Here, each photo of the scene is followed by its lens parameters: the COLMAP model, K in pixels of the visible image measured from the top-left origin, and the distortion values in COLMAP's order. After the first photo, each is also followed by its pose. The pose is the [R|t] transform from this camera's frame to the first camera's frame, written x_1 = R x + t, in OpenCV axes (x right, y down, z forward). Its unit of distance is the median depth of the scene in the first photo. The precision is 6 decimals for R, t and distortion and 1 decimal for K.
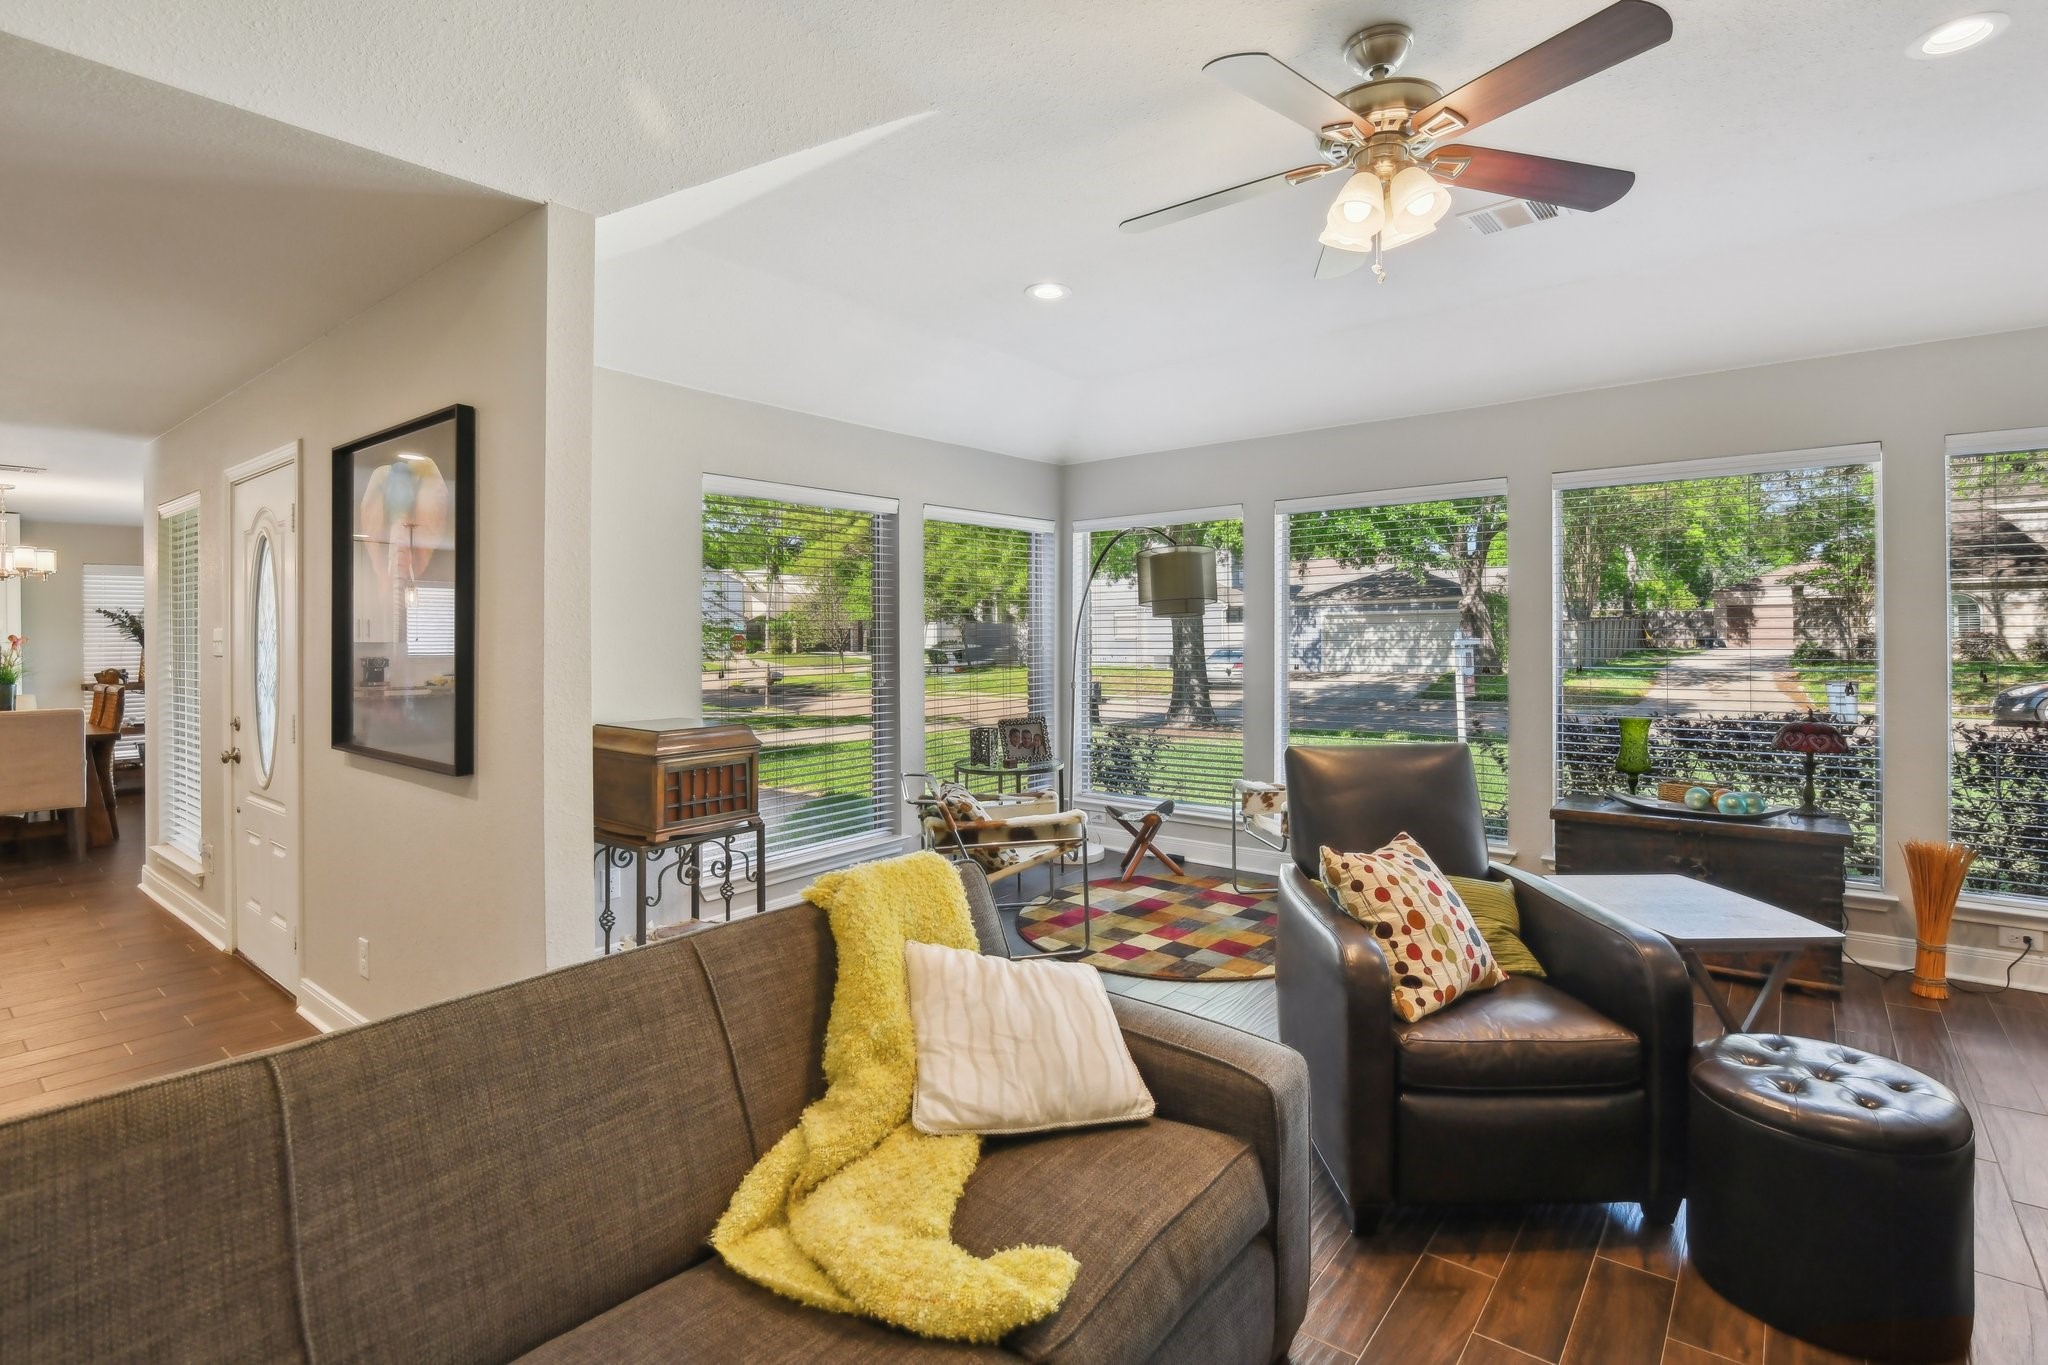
lens RADIAL K [[960.2, 0, 1016.2], [0, 960.2, 631.4], [0, 0, 1]] dist [-0.014902, -0.003348]
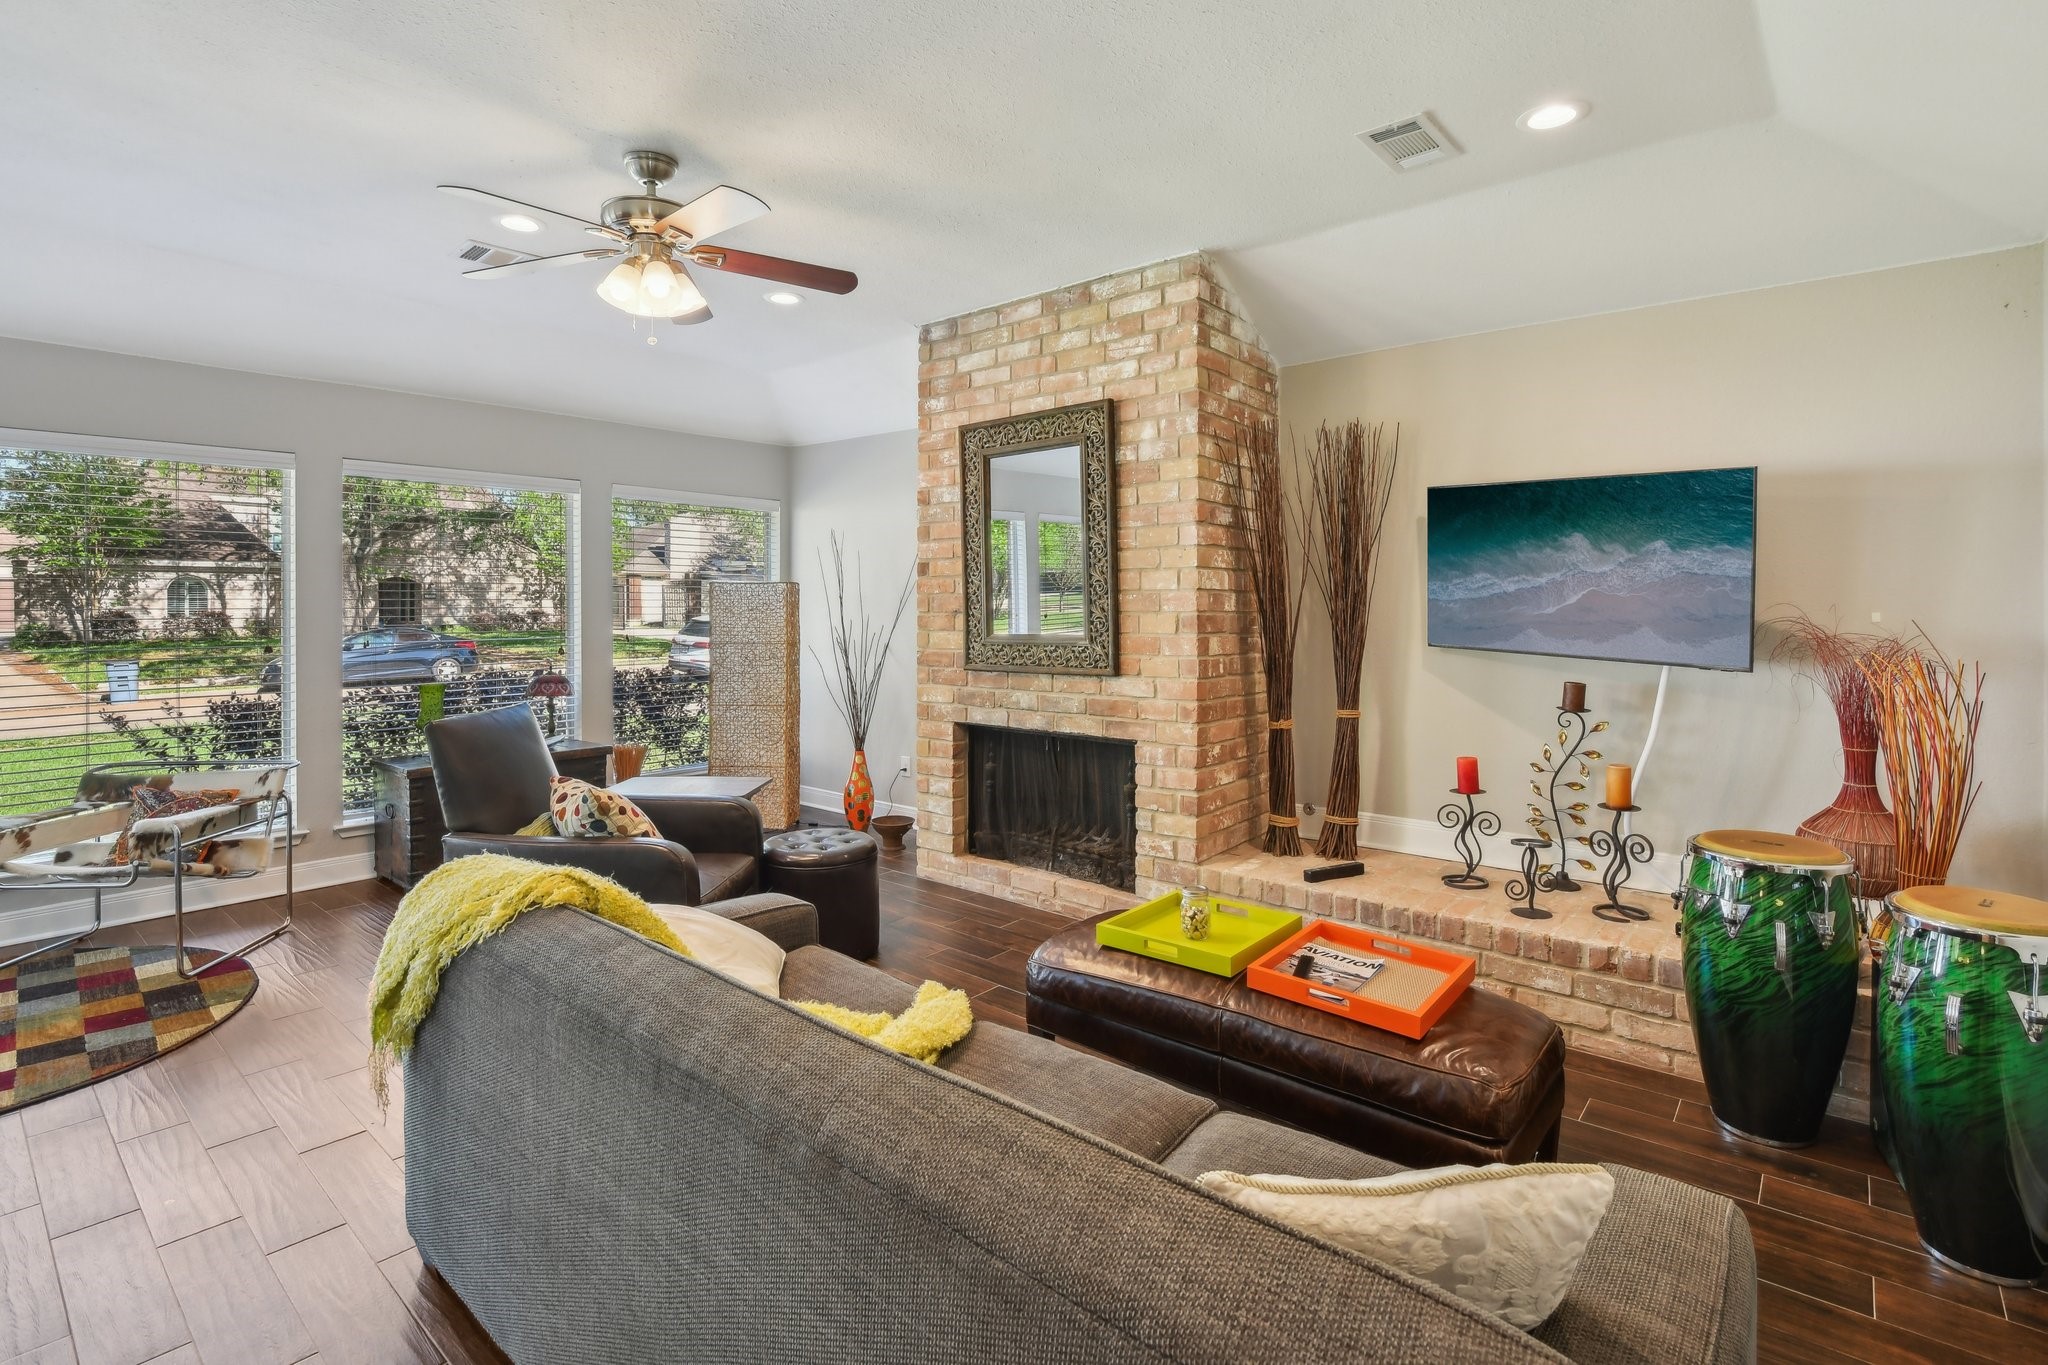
lens RADIAL K [[960.2, 0, 1029.5], [0, 960.2, 607.6], [0, 0, 1]] dist [-0.014902, -0.003348]
pose [[0.029153, 0.002833, 0.999571, -0.840244], [0.000948, 0.999995, -0.002862, 0.001017], [-0.999575, 0.001031, 0.029150, 0.395328]]
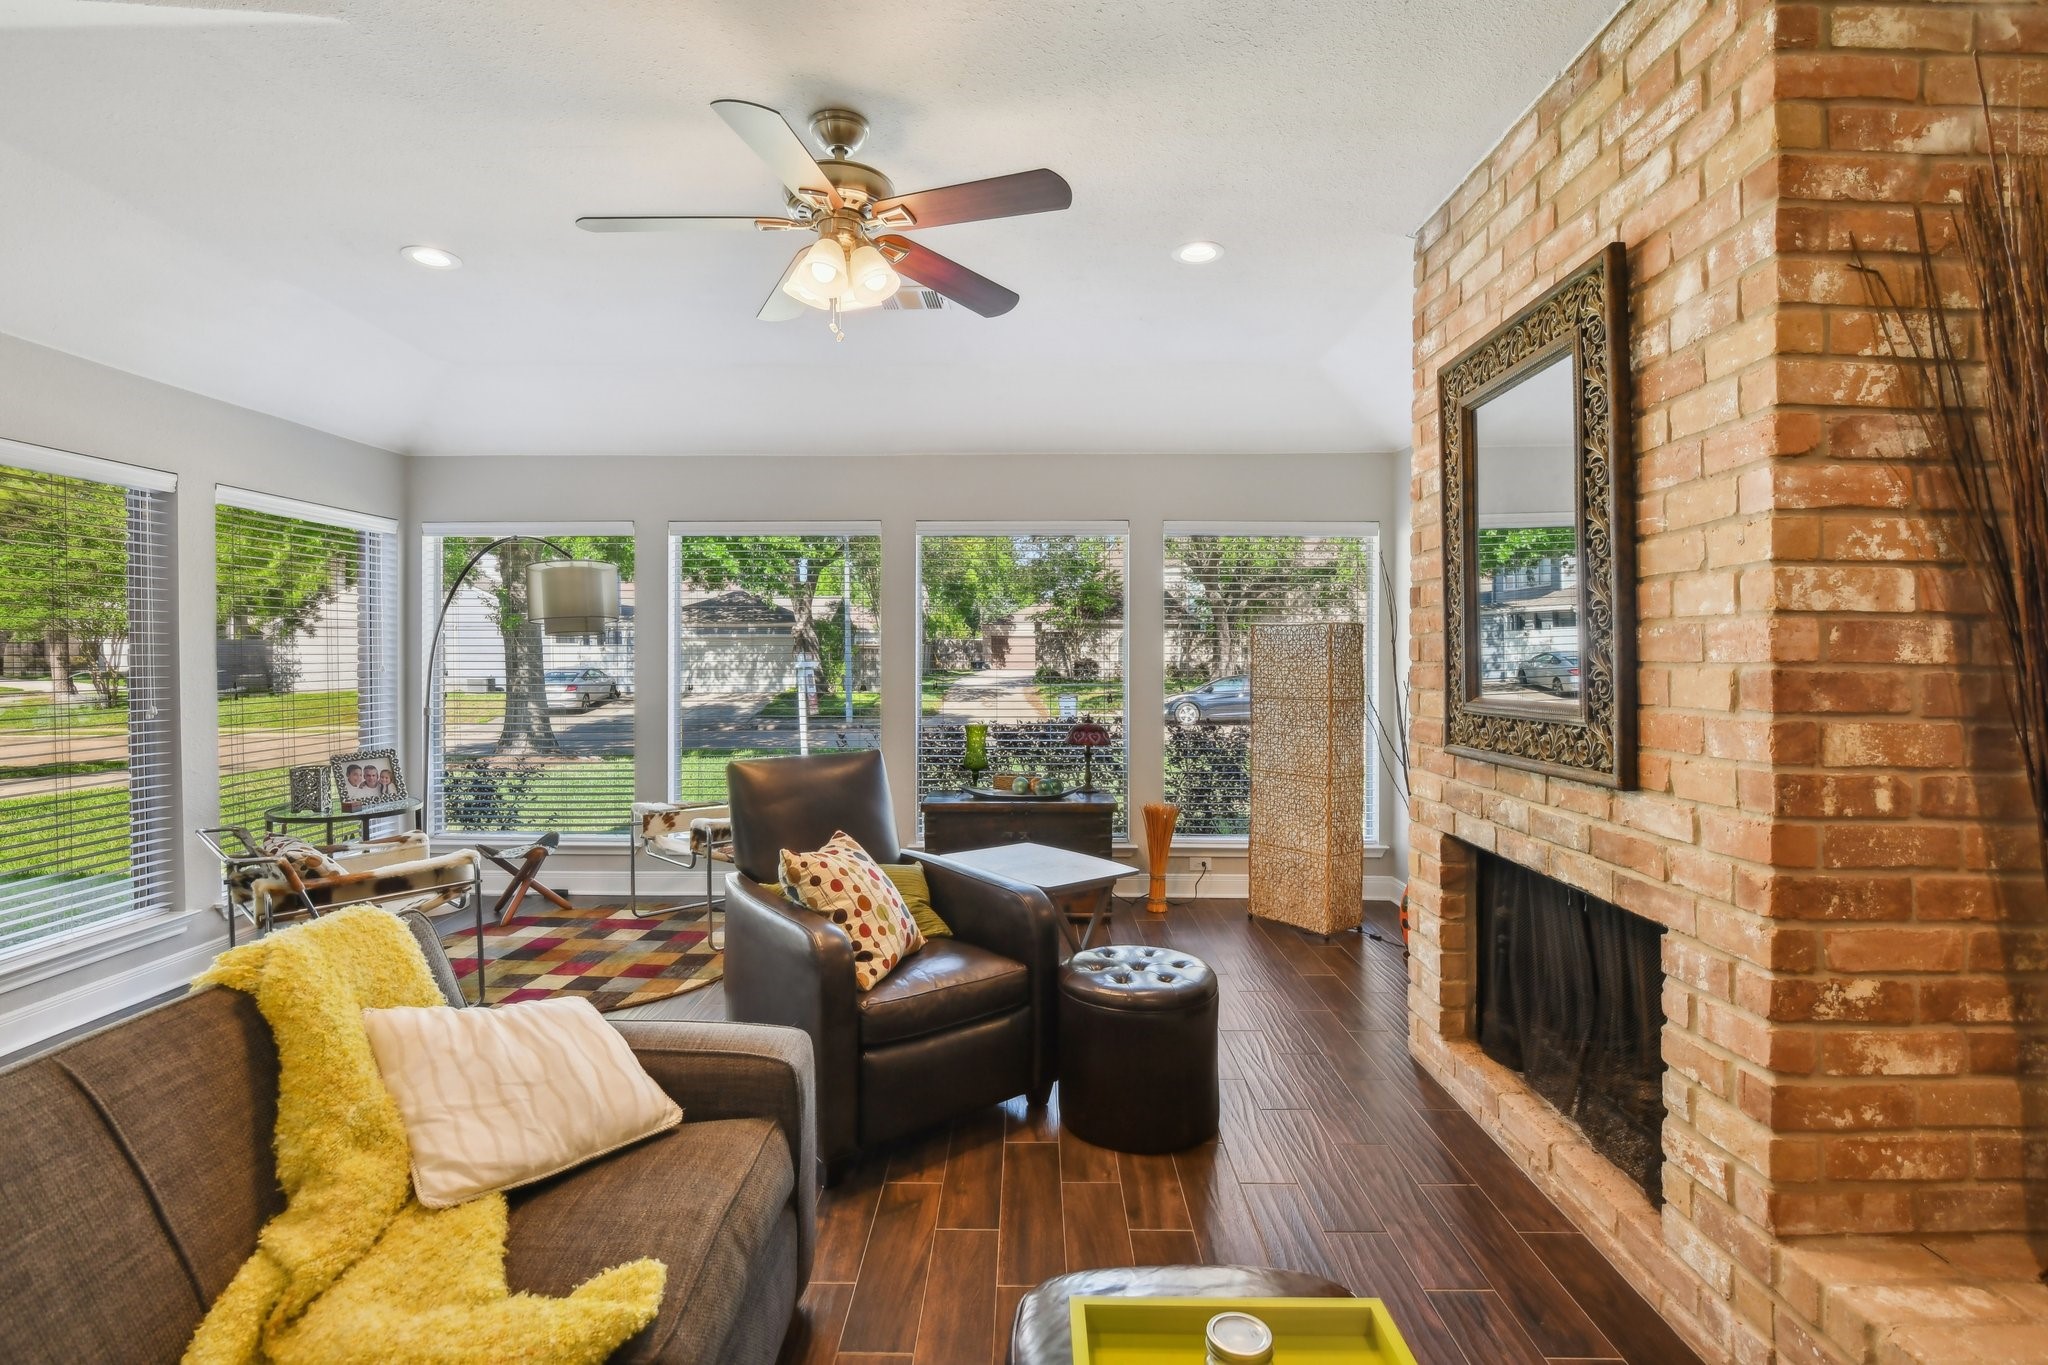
lens RADIAL K [[960.2, 0, 1009.6], [0, 960.2, 662.5], [0, 0, 1]] dist [-0.014902, -0.003348]
pose [[0.788171, 0.004164, 0.615442, -0.142257], [-0.009611, 0.999938, 0.005544, 0.003990], [-0.615381, -0.010285, 0.788163, -0.011951]]
